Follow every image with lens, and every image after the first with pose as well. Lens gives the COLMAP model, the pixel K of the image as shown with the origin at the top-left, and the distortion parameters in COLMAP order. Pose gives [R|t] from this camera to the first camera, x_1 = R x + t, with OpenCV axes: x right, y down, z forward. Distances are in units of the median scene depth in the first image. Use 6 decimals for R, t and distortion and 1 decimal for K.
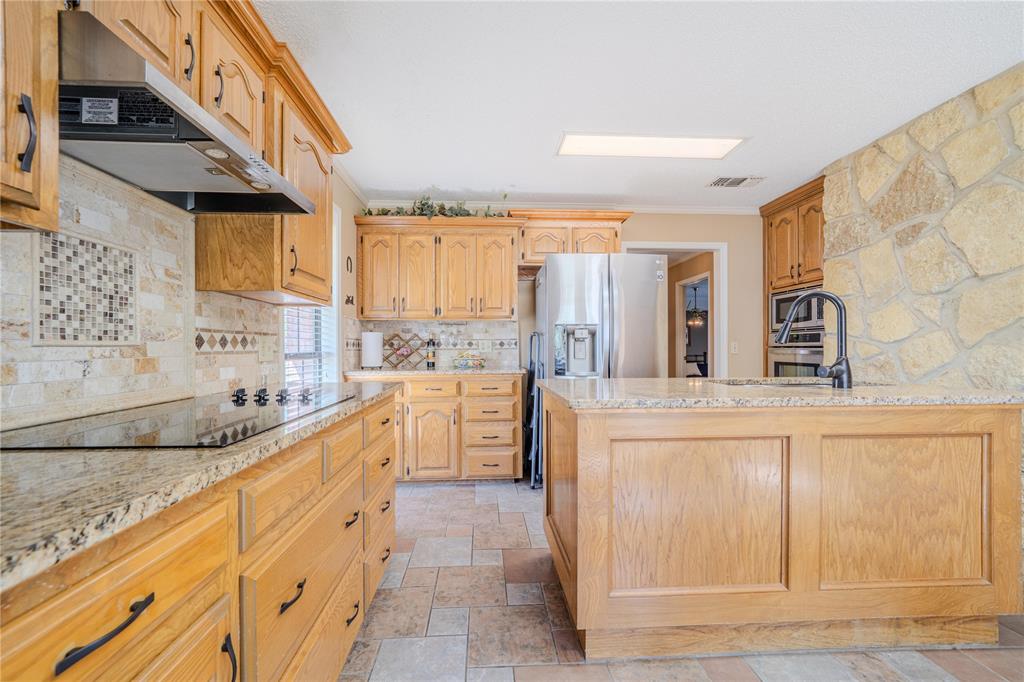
lens RADIAL K [[402.4, 0, 489.4], [0, 402.4, 349.1], [0, 0, 1]] dist [-0.000129, -0.000005]
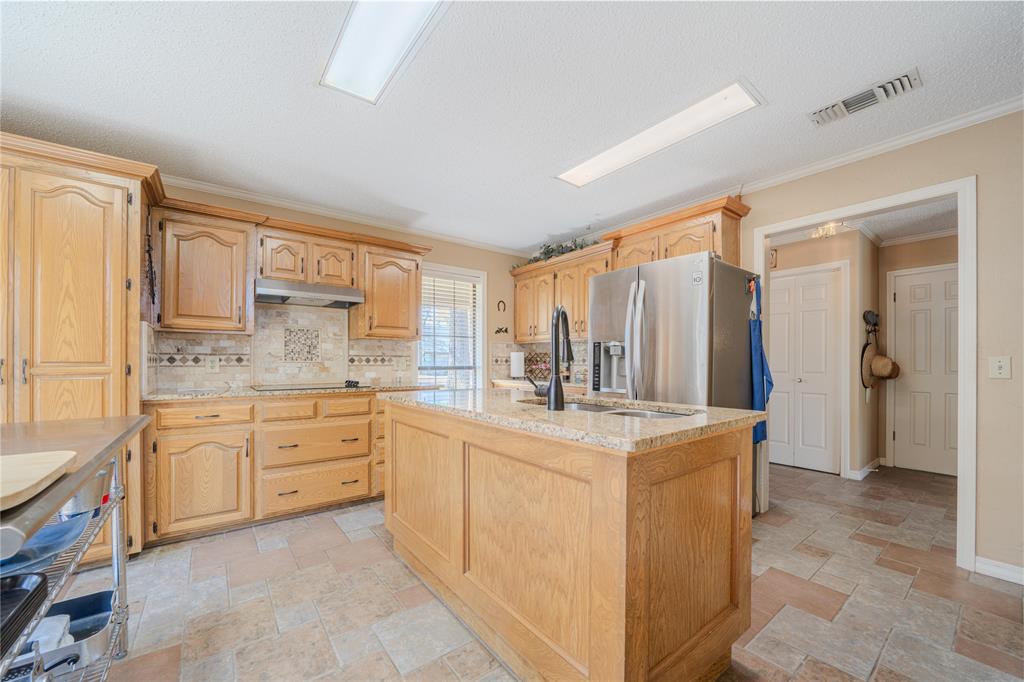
lens RADIAL K [[405.3, 0, 513.5], [0, 405.3, 364.2], [0, 0, 1]] dist [-0.019392, 0.003787]
pose [[0.551051, 0.006569, -0.834446, 1.794342], [-0.006922, 0.999971, 0.003301, -0.011359], [0.834443, 0.003957, 0.551080, 0.460591]]
